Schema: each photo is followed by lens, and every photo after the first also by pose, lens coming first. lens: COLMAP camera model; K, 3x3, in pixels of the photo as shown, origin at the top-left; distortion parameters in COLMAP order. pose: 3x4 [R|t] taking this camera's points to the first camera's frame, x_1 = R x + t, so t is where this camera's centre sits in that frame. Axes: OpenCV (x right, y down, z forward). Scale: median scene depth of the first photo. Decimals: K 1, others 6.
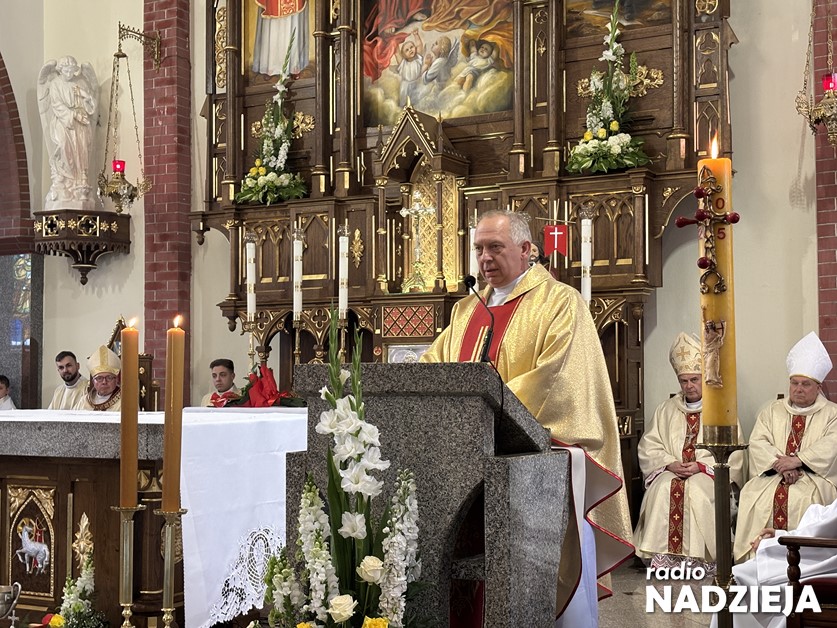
lens RADIAL K [[1252.5, 0, 429.6], [0, 1252.5, 328.3], [0, 0, 1]] dist [0.115575, 0.000000]
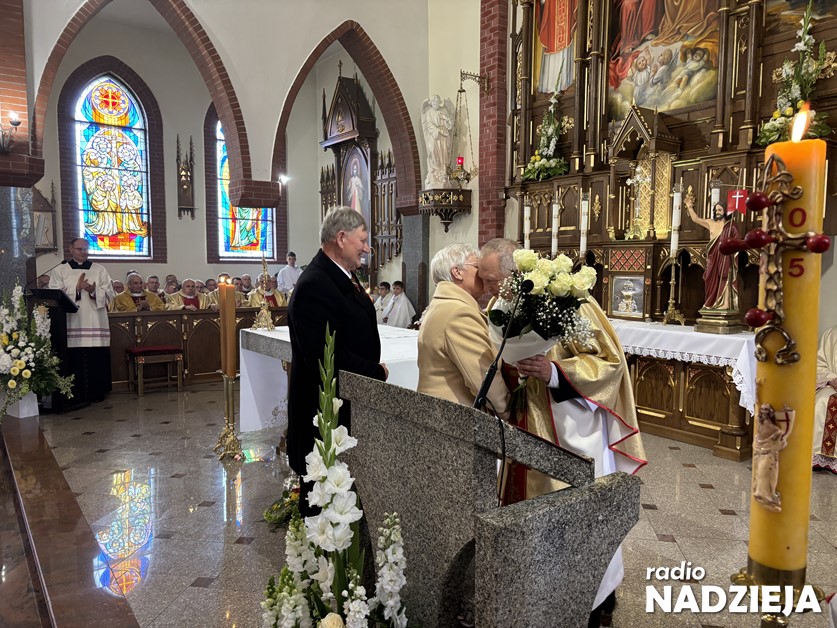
lens RADIAL K [[630.9, 0, 419.6], [0, 630.9, 322.6], [0, 0, 1]] dist [0.051045, -0.054386]
pose [[0.908362, 0.044987, -0.415759, 0.066787], [0.011785, 0.991048, 0.132983, -0.031420], [0.418019, -0.125697, 0.899700, 0.219930]]
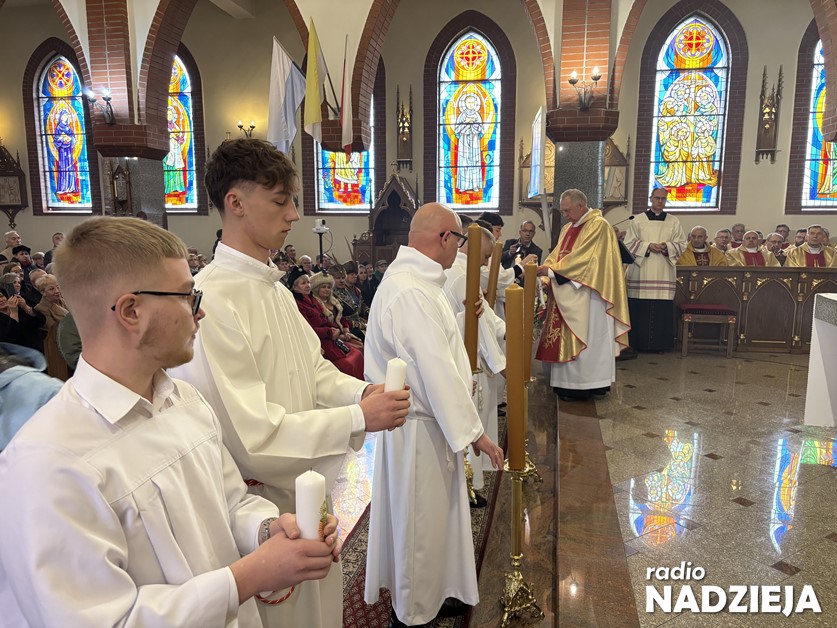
lens RADIAL K [[630.9, 0, 421.0], [0, 630.9, 321.0], [0, 0, 1]] dist [0.051045, -0.054386]
pose [[0.297672, 0.154940, -0.942011, 0.028539], [0.043371, 0.983528, 0.175473, -0.024320], [0.953682, -0.093090, 0.286049, 0.268761]]
